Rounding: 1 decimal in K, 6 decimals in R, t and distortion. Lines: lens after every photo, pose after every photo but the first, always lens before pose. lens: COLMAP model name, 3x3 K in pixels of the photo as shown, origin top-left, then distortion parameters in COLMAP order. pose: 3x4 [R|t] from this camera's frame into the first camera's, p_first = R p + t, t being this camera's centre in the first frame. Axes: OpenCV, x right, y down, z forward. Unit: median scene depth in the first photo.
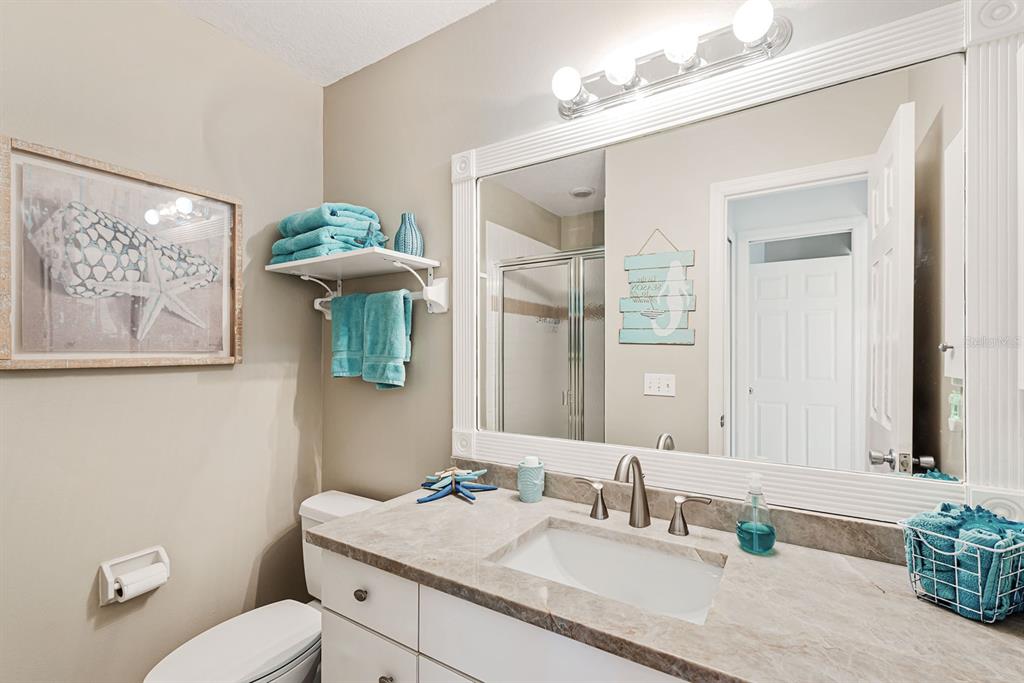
lens RADIAL K [[460.7, 0, 512.7], [0, 460.7, 351.9], [0, 0, 1]] dist [0.001396, -0.000085]
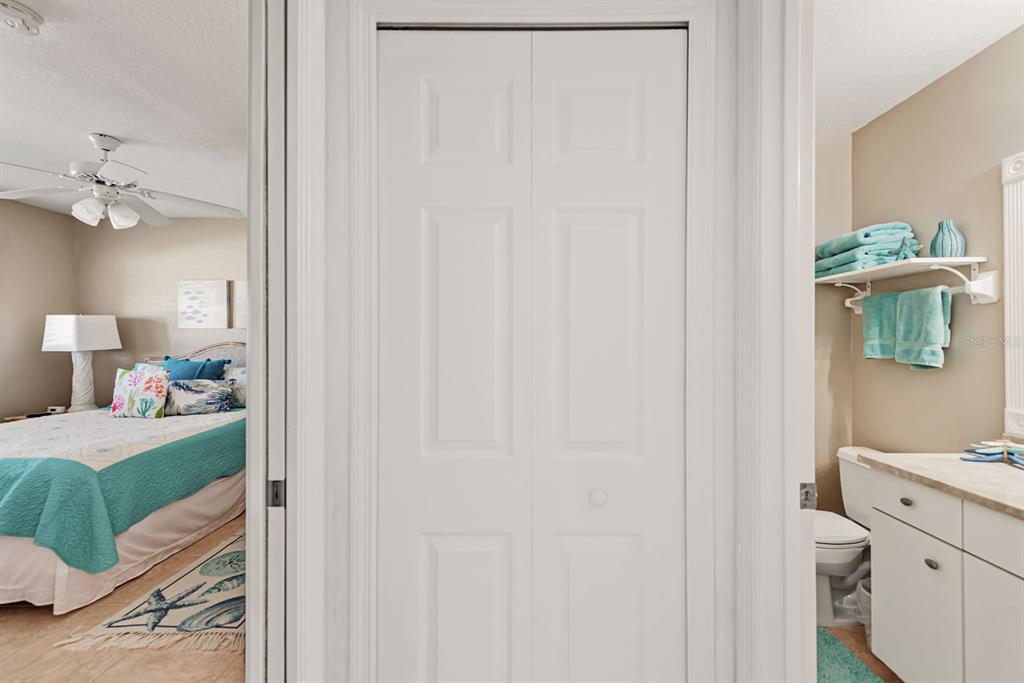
lens RADIAL K [[416.4, 0, 512.0], [0, 416.4, 341.5], [0, 0, 1]] dist [0.001386, 0.000093]
pose [[0.523155, -0.003839, -0.852229, 0.099698], [0.009095, 0.999958, 0.001078, -0.004001], [0.852189, -0.008315, 0.523168, -0.506187]]
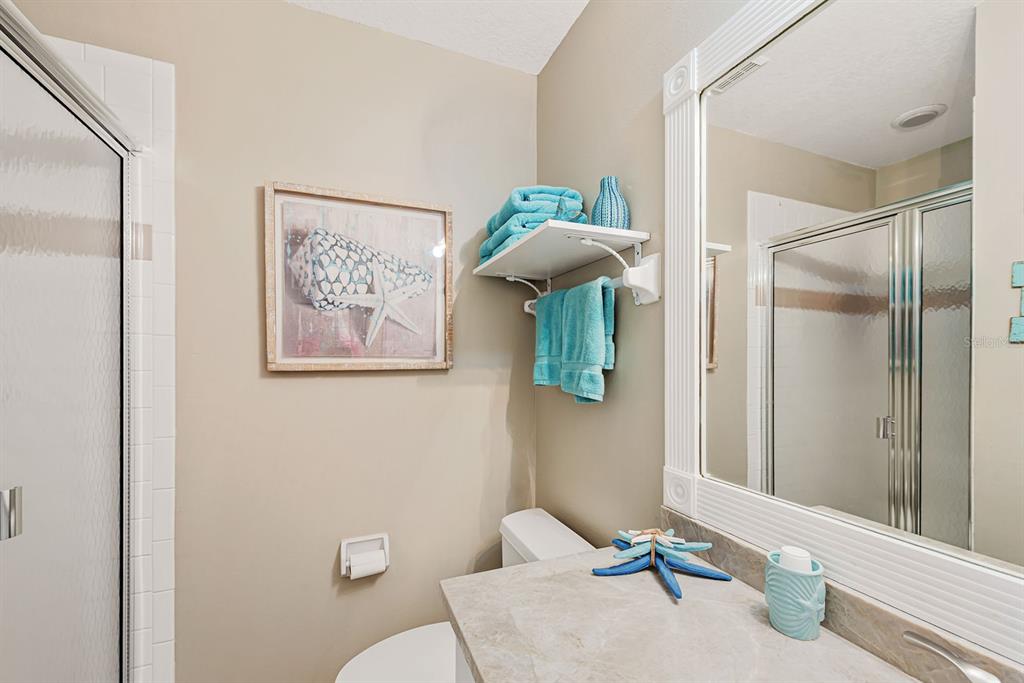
lens RADIAL K [[411.4, 0, 509.8], [0, 411.4, 360.0], [0, 0, 1]] dist [0.005505, 0.000113]
pose [[0.812116, 0.002805, -0.583489, 0.043005], [-0.001686, 0.999996, 0.002460, 0.003717], [0.583493, -0.001014, 0.812117, 0.347356]]
